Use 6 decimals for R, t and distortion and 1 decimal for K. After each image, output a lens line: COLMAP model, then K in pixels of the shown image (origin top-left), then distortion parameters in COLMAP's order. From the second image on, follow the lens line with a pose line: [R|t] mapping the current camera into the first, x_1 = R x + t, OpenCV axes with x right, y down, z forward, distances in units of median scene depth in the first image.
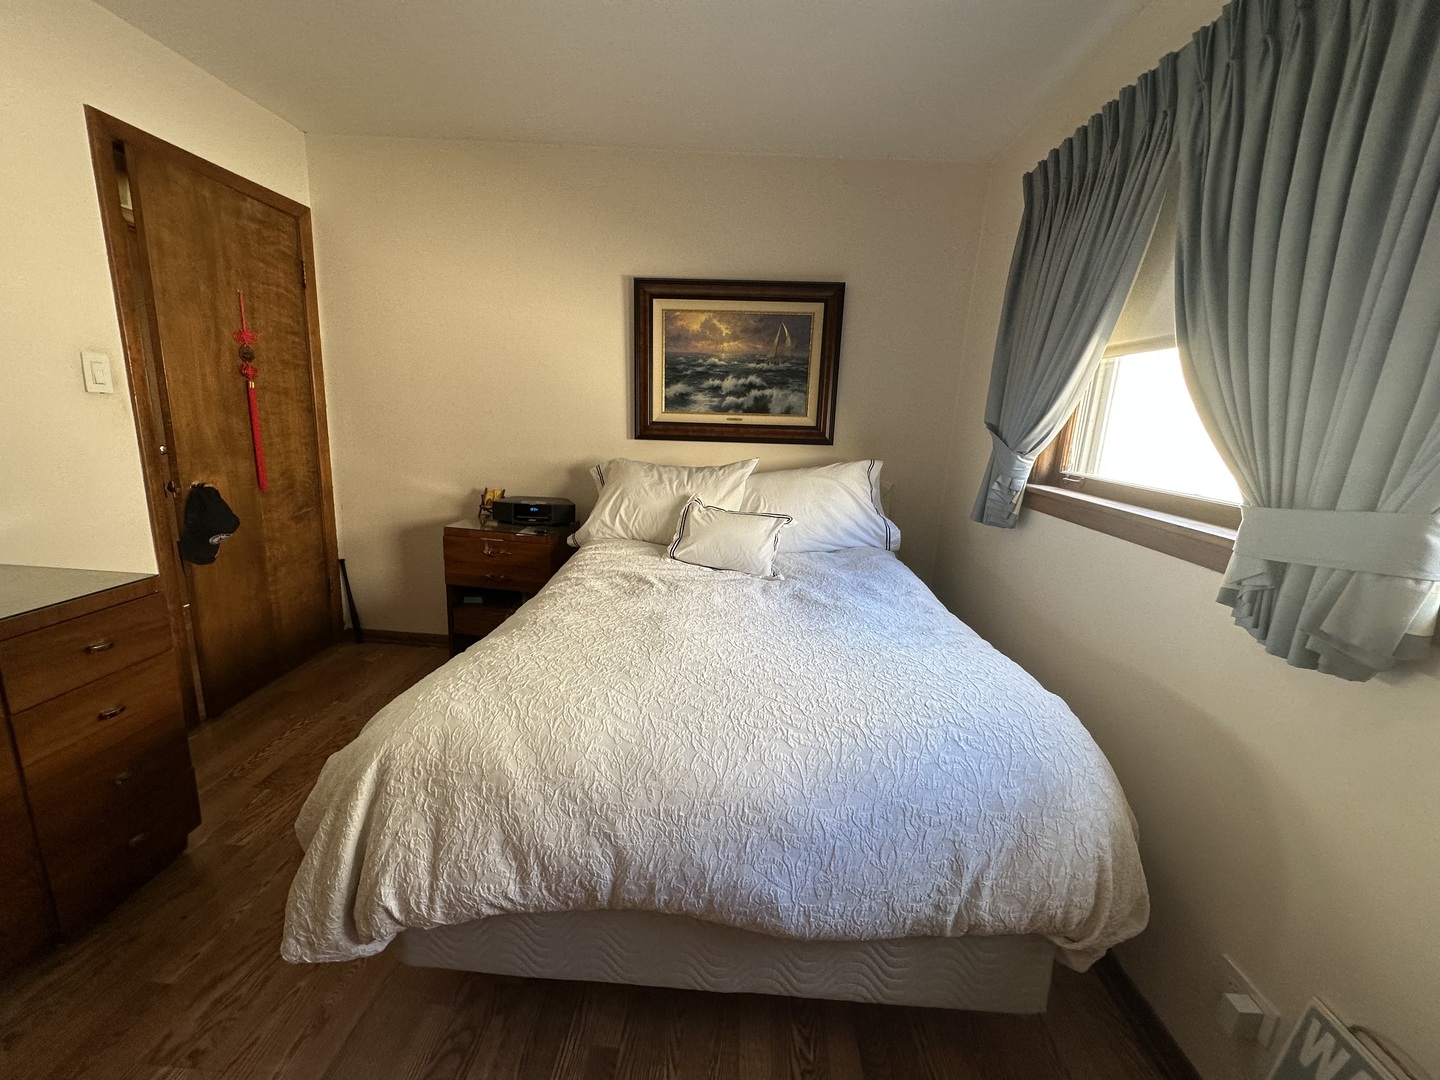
lens RADIAL K [[570.3, 0, 717.6], [0, 570.3, 542.0], [0, 0, 1]] dist [-0.004129, 0.000575]
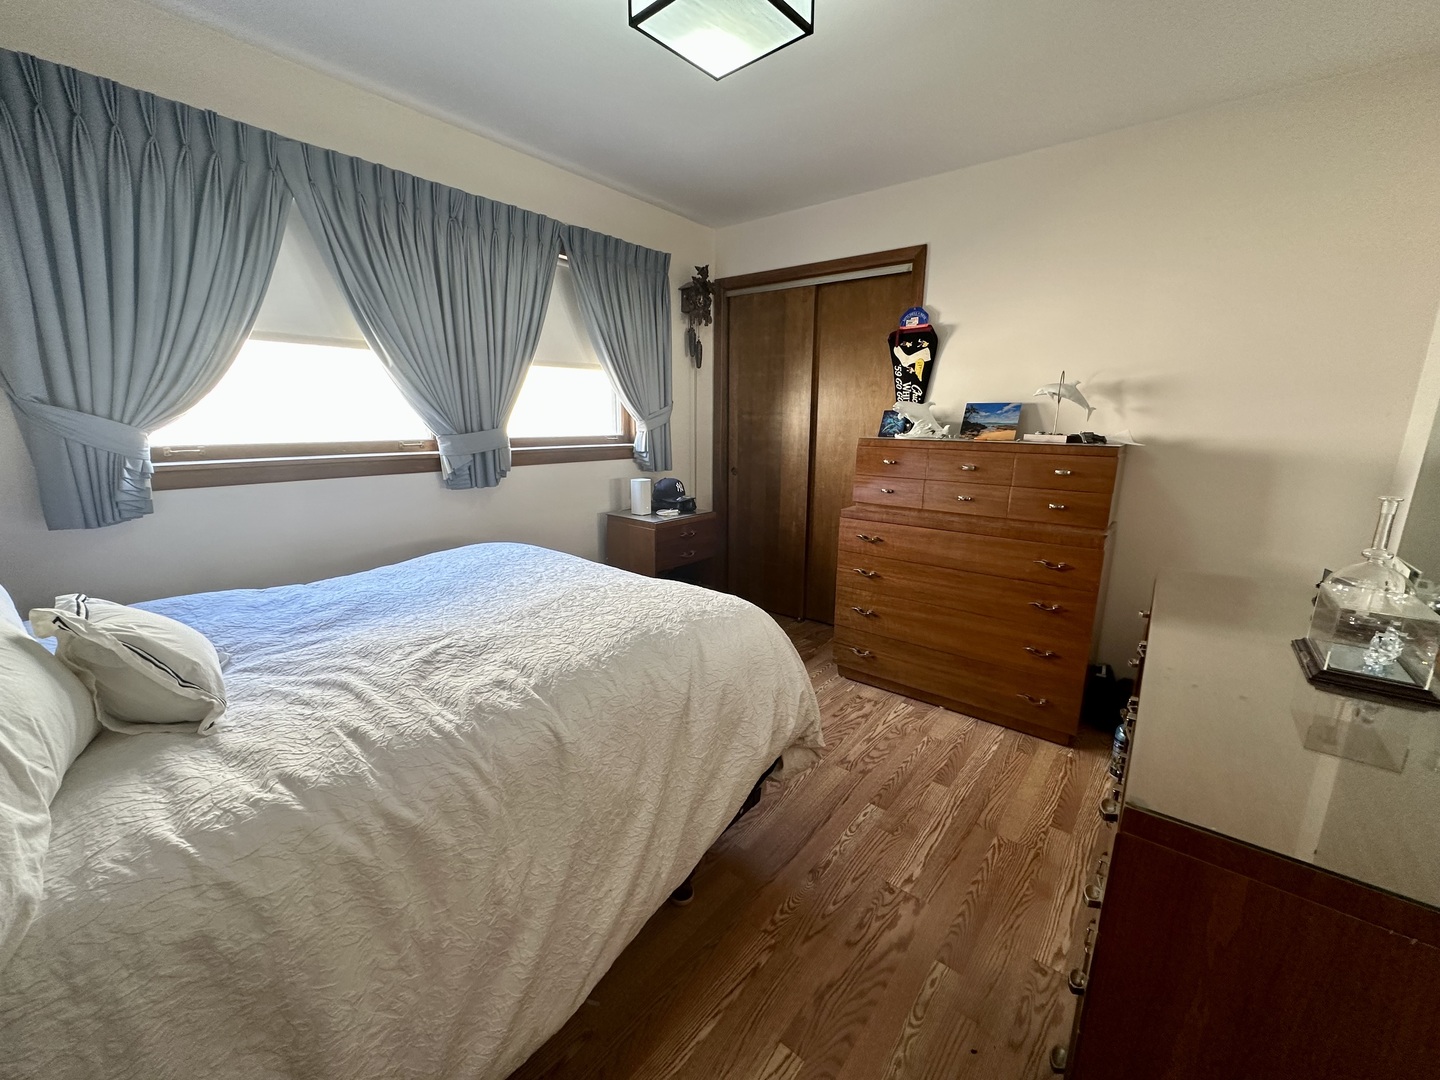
lens RADIAL K [[570.3, 0, 717.6], [0, 570.3, 542.0], [0, 0, 1]] dist [-0.004129, 0.000575]
pose [[-0.806641, -0.170471, 0.565924, -0.729477], [0.091924, 0.909667, 0.405039, -0.280285], [-0.583850, 0.378743, -0.718104, 1.204606]]
